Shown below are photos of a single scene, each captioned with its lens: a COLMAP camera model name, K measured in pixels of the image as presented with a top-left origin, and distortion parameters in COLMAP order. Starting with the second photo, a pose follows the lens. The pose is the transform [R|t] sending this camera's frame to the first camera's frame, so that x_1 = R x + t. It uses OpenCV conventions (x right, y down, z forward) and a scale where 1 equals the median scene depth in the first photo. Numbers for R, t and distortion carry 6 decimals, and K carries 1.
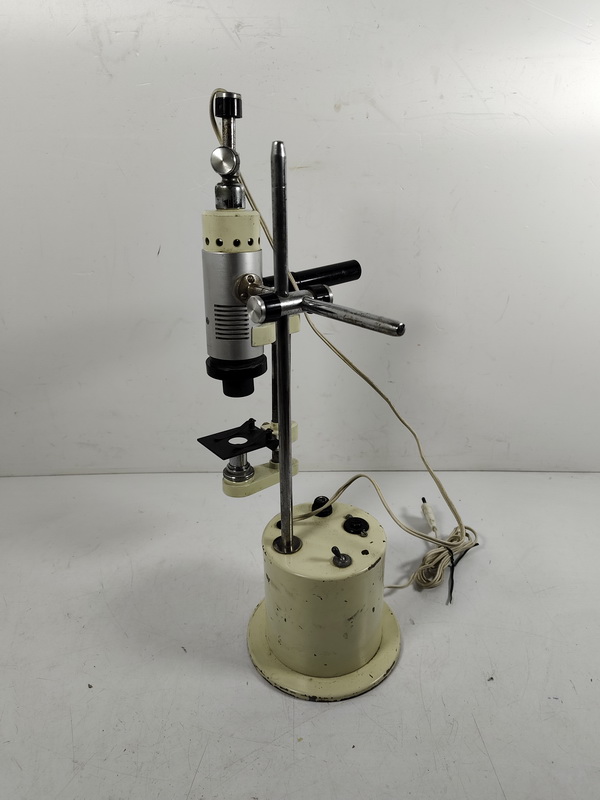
lens RADIAL K [[566.4, 0, 298.4], [0, 566.4, 403.0], [0, 0, 1]] dist [-0.005596, -0.010972]
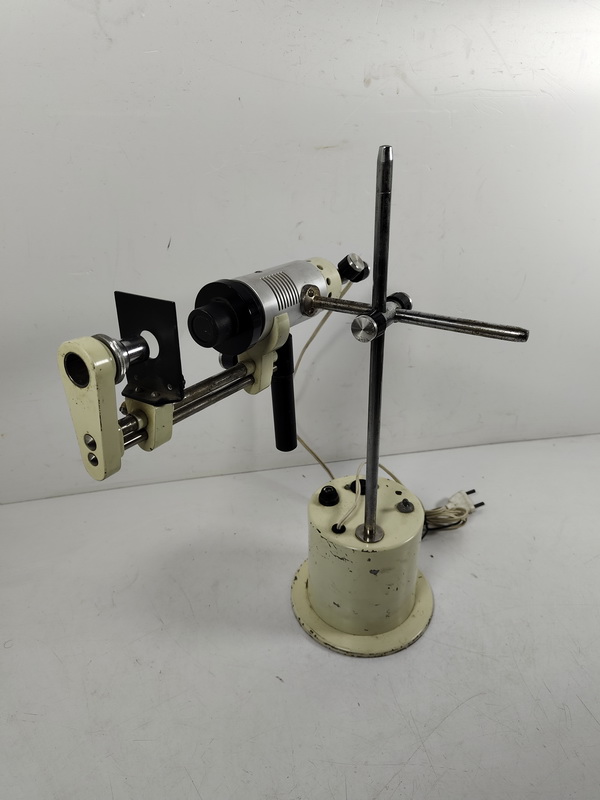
lens RADIAL K [[566.4, 0, 298.1], [0, 566.4, 404.0], [0, 0, 1]] dist [-0.005596, -0.010972]
pose [[0.979529, -0.090950, 0.179586, -0.298409], [0.075357, 0.992919, 0.091836, -0.110444], [-0.186667, -0.076423, 0.979446, 0.092152]]
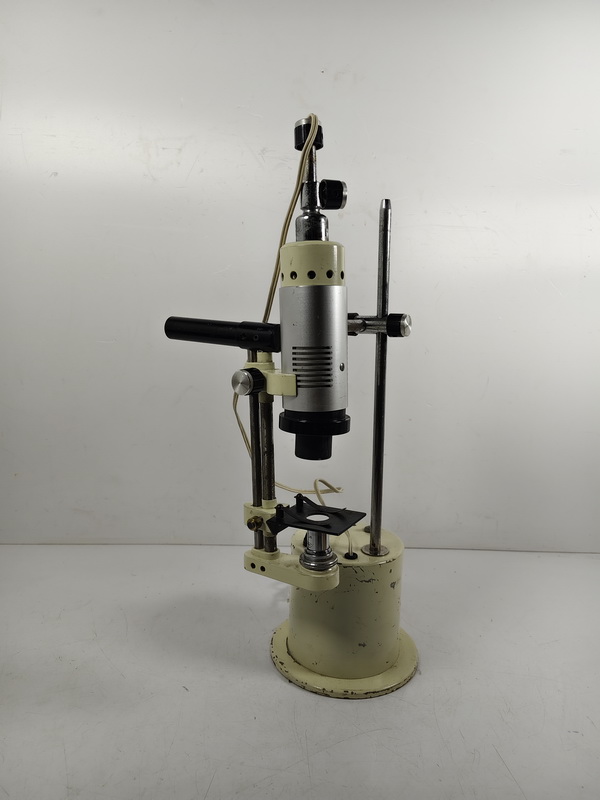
lens RADIAL K [[566.4, 0, 296.8], [0, 566.4, 397.5], [0, 0, 1]] dist [-0.005596, -0.010972]
pose [[0.997699, 0.041536, 0.053581, -0.086785], [-0.024758, 0.958979, -0.282395, 0.229398], [-0.063113, 0.280418, 0.957801, -0.052008]]
